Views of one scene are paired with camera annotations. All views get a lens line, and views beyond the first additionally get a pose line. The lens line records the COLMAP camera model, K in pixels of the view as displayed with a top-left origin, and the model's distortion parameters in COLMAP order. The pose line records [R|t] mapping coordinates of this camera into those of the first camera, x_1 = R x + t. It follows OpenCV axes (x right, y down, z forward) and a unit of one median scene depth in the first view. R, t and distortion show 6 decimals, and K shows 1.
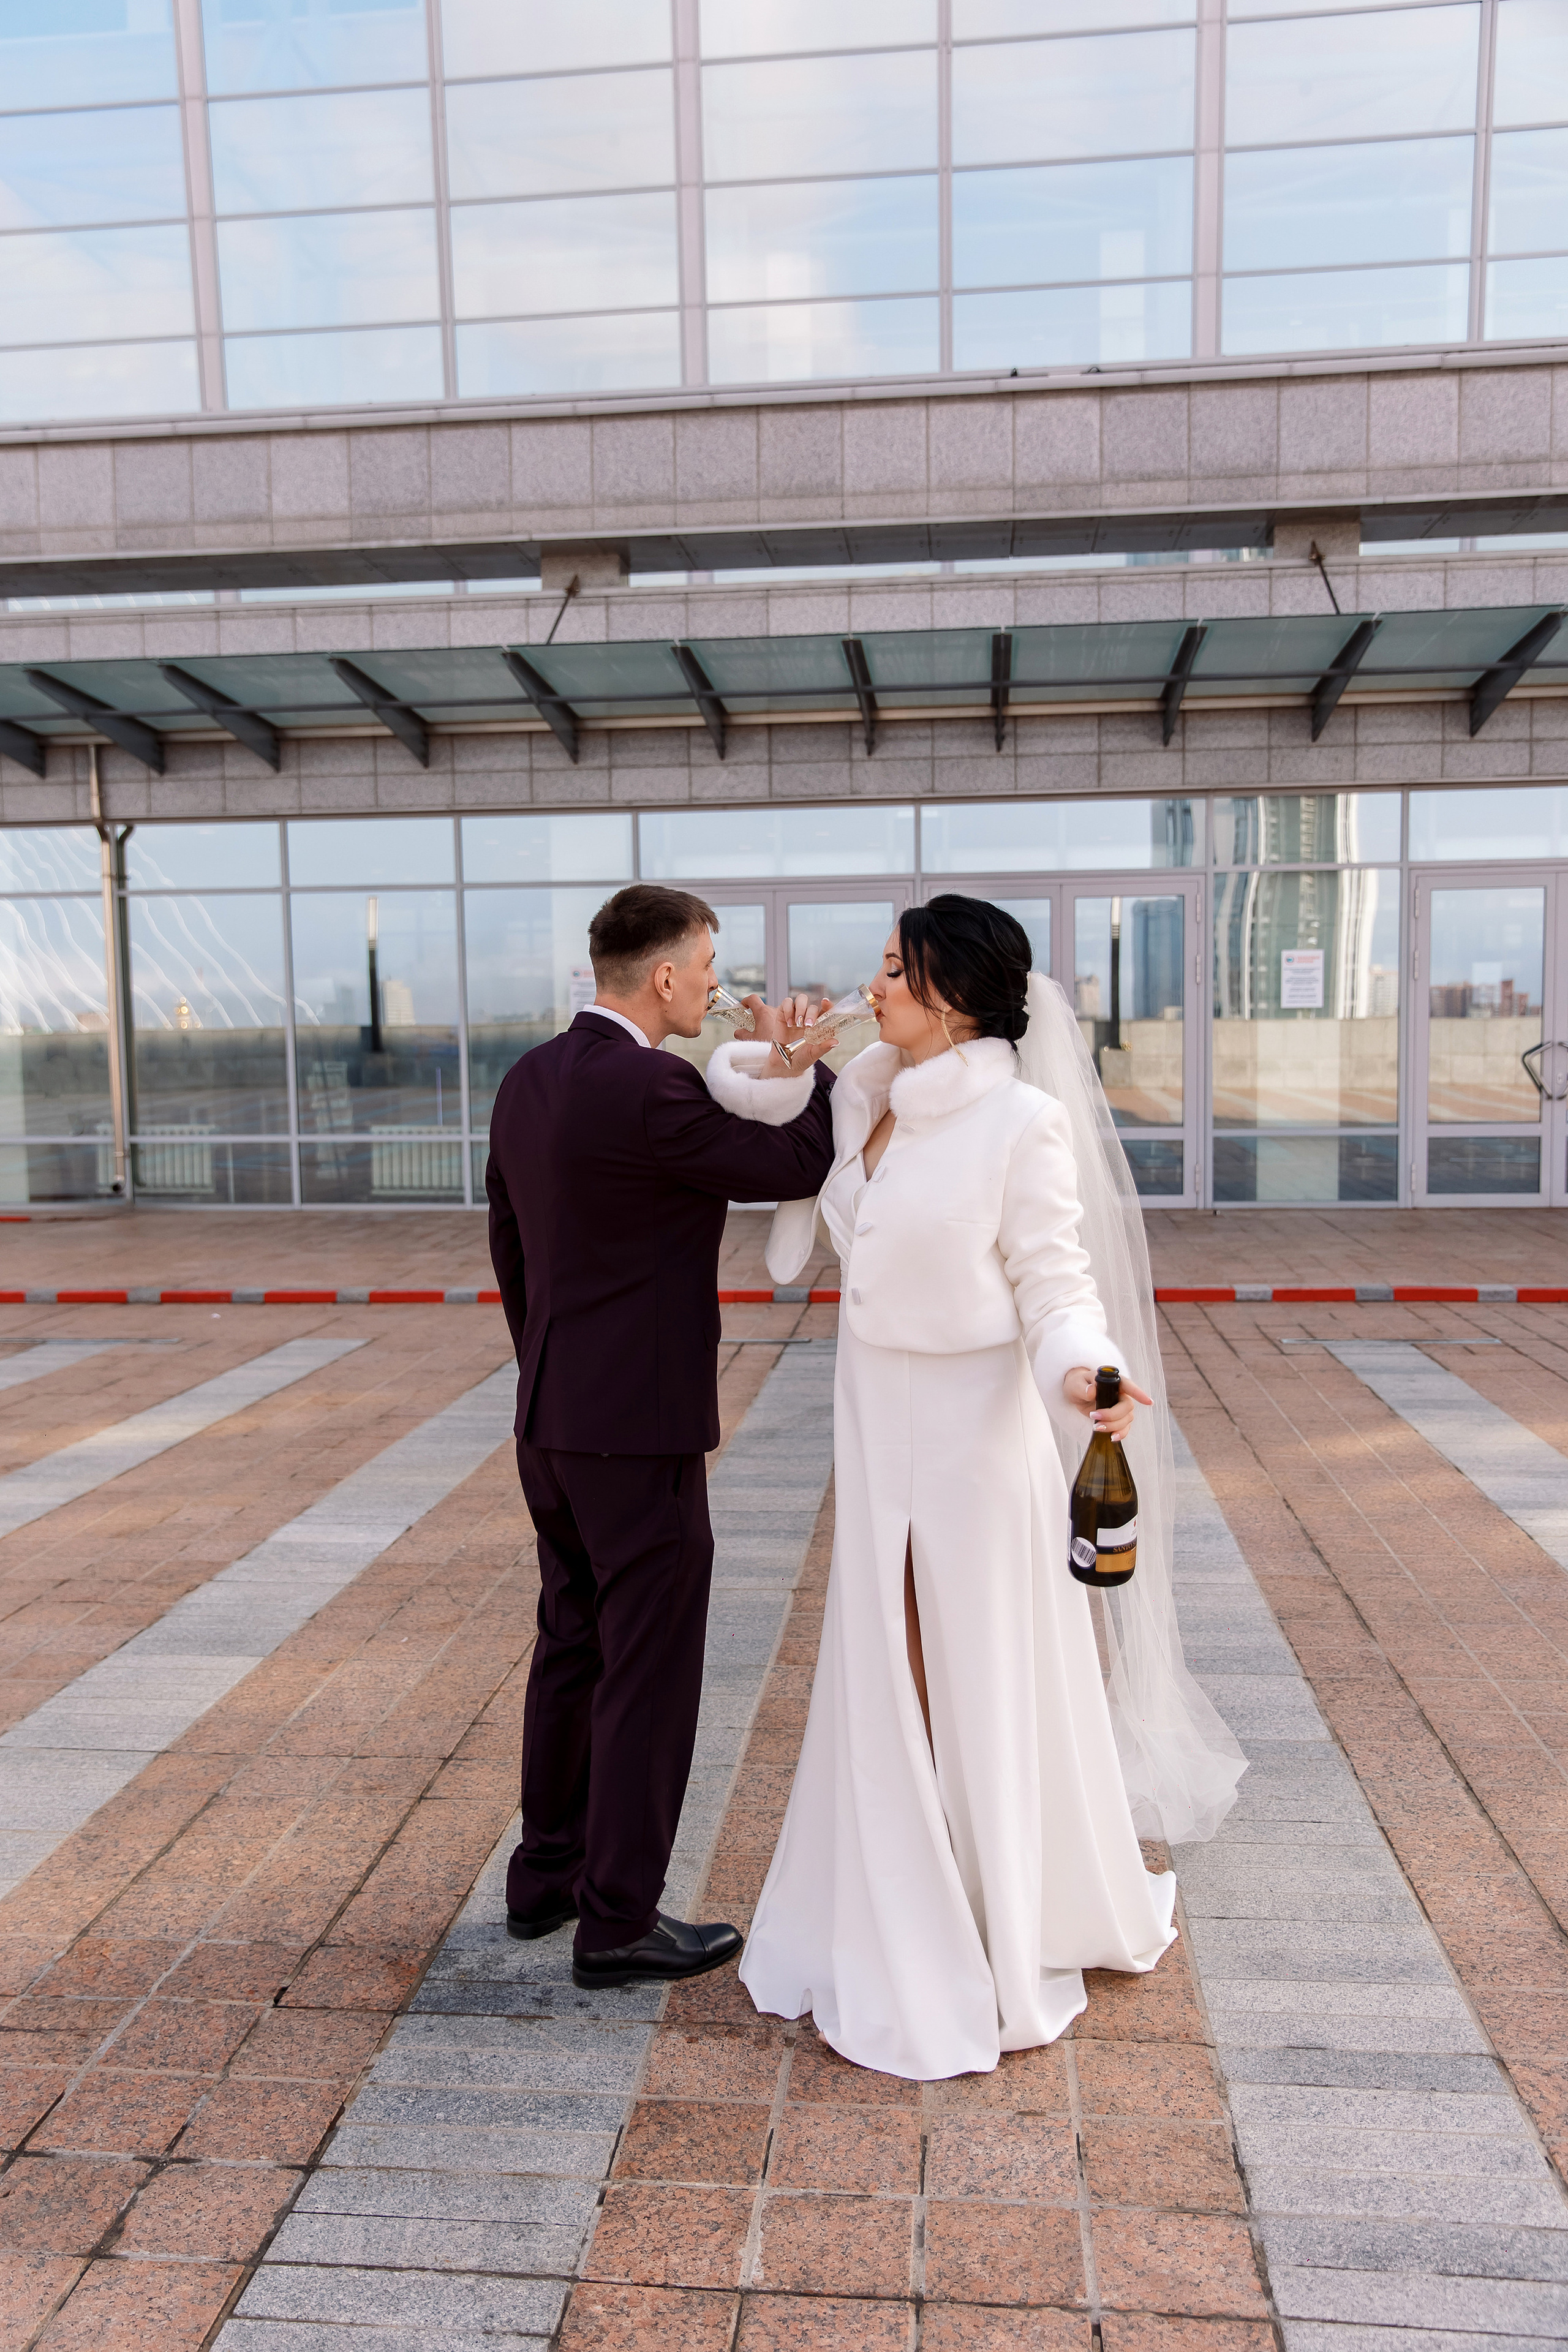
lens RADIAL K [[2014.7, 0, 715.1], [0, 2014.7, 1202.1], [0, 0, 1]] dist [-0.001324, -0.000033]
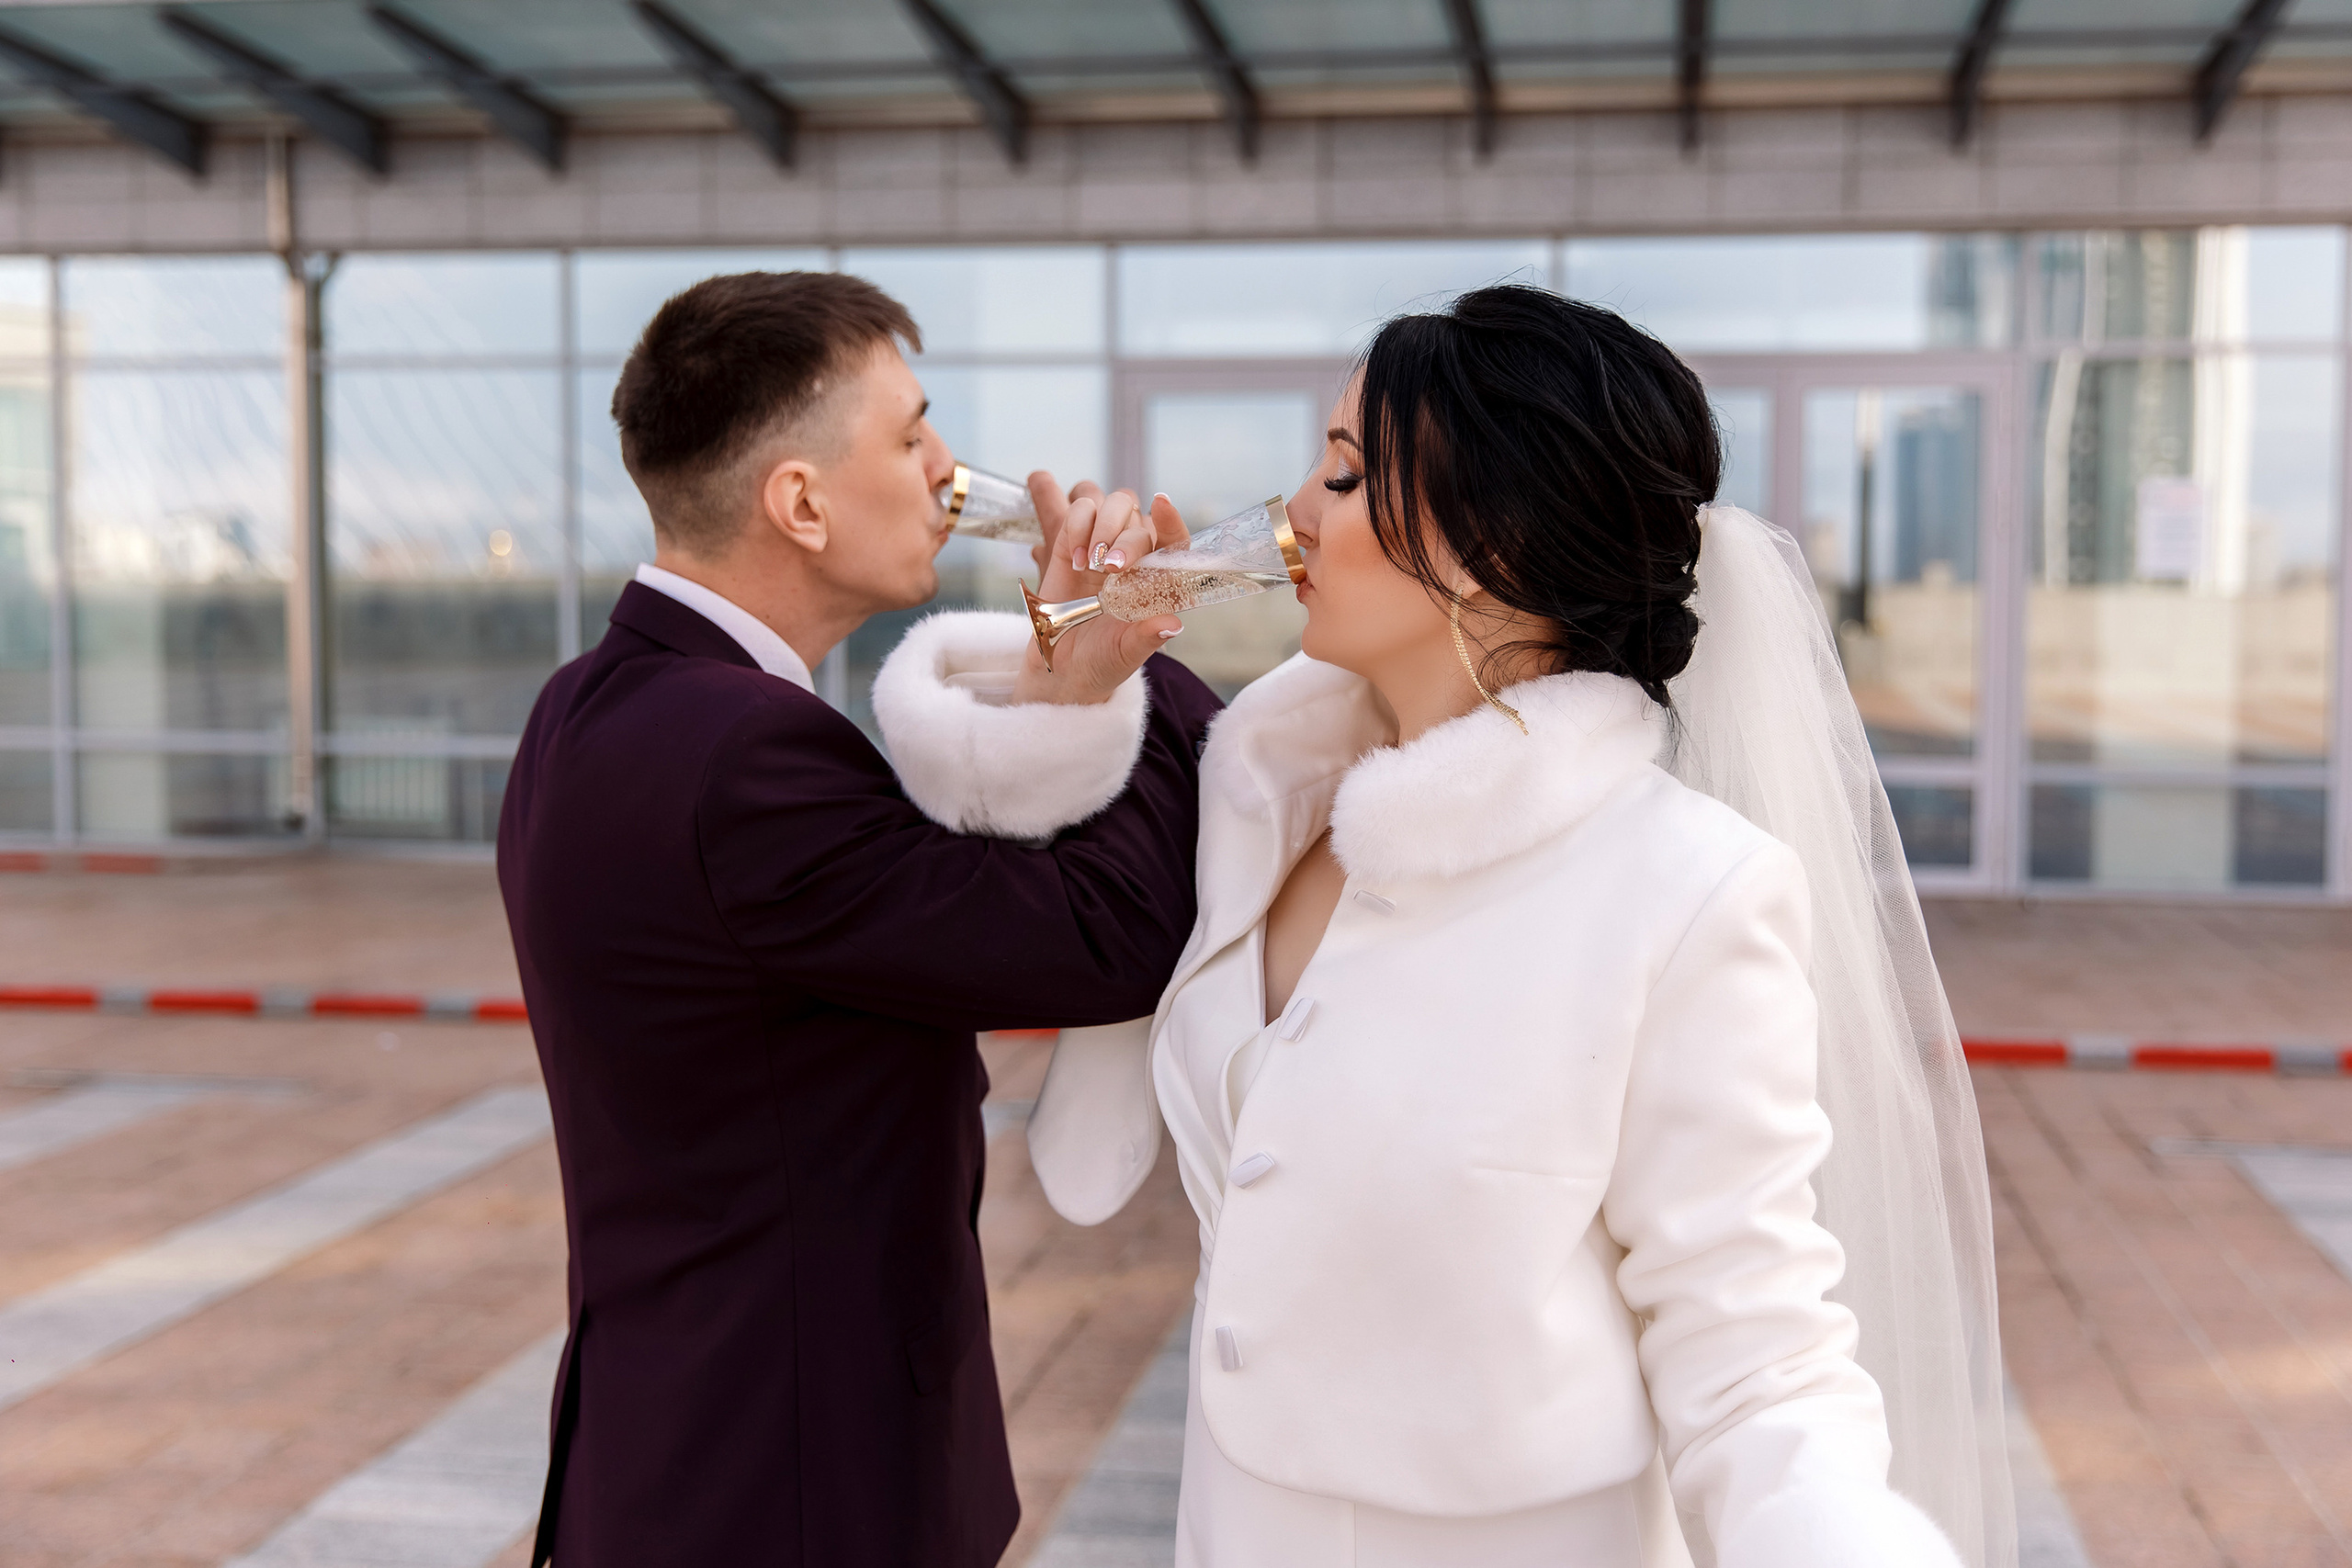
lens RADIAL K [[2884.7, 0, 1133.9], [0, 2884.7, 742.0], [0, 0, 1]] dist [0.002256, -0.005296]
pose [[0.998503, 0.022174, -0.049995, 0.017600], [-0.023676, 0.999280, -0.029644, -0.011648], [0.049302, 0.030784, 0.998309, 0.103520]]
